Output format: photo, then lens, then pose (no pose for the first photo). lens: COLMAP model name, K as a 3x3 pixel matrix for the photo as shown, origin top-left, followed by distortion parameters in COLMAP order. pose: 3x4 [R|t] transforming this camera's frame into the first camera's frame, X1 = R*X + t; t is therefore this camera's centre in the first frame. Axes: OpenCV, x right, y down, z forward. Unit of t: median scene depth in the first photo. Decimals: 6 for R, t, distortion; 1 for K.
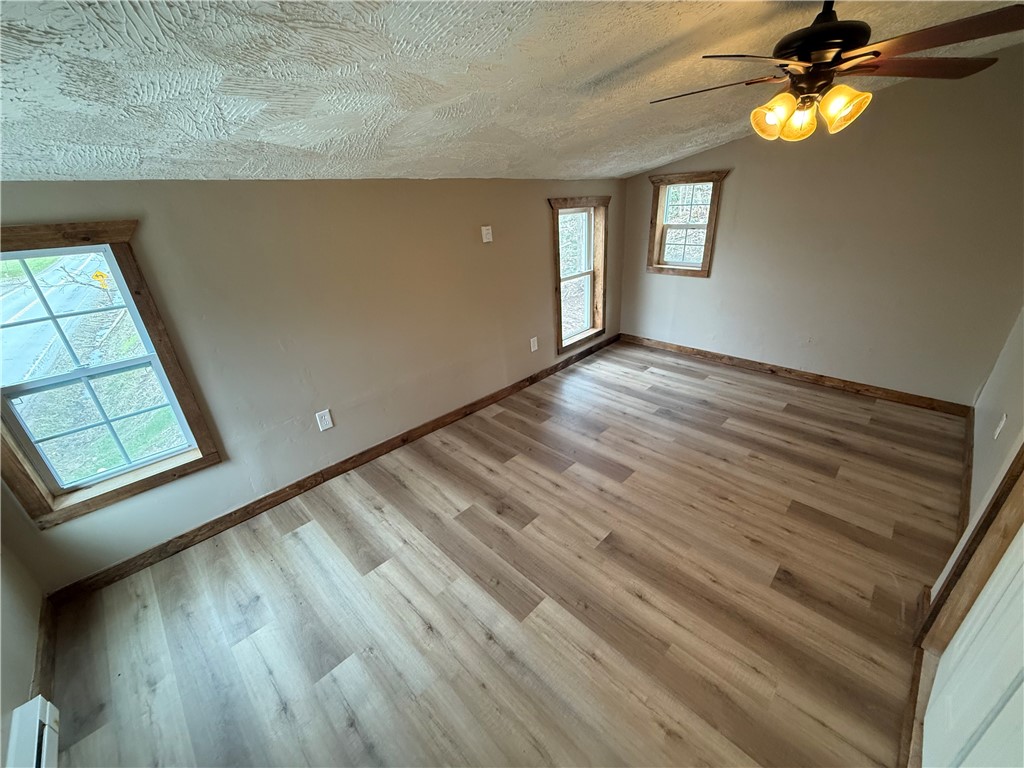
lens RADIAL K [[405.8, 0, 507.5], [0, 405.8, 383.1], [0, 0, 1]] dist [-0.002387, -0.000048]
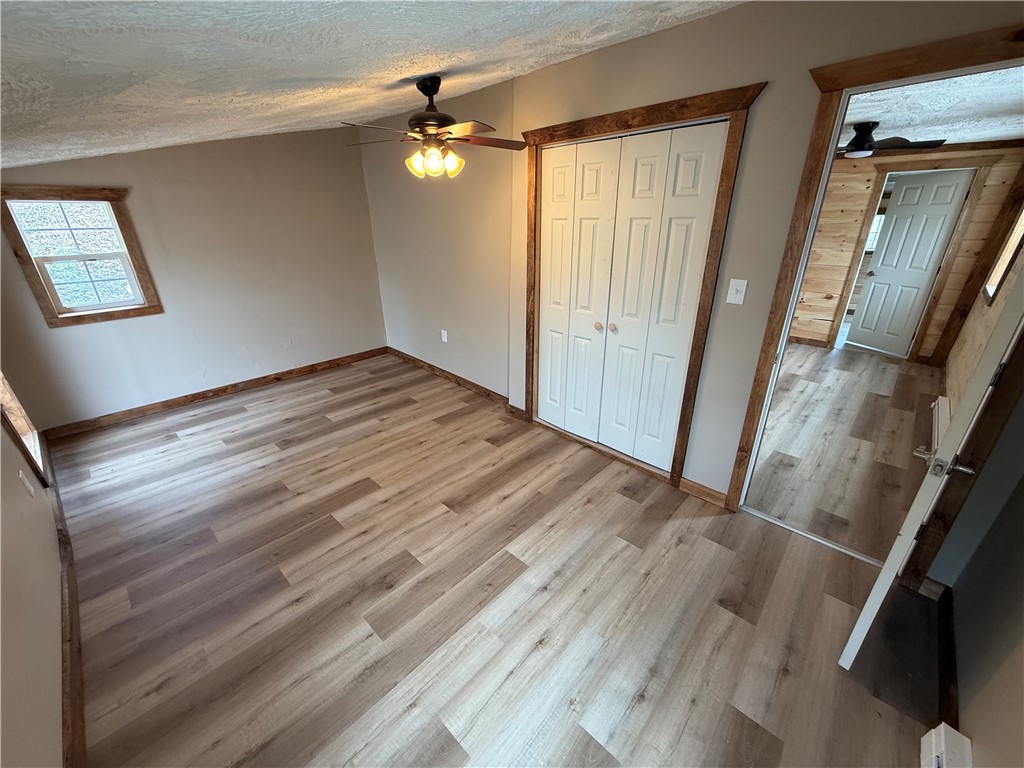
lens RADIAL K [[405.8, 0, 507.7], [0, 405.8, 385.8], [0, 0, 1]] dist [-0.002387, -0.000048]
pose [[-0.035108, -0.347395, 0.937061, -0.588784], [0.415244, 0.847799, 0.329861, -0.173588], [-0.909032, 0.400690, 0.114489, 0.483699]]
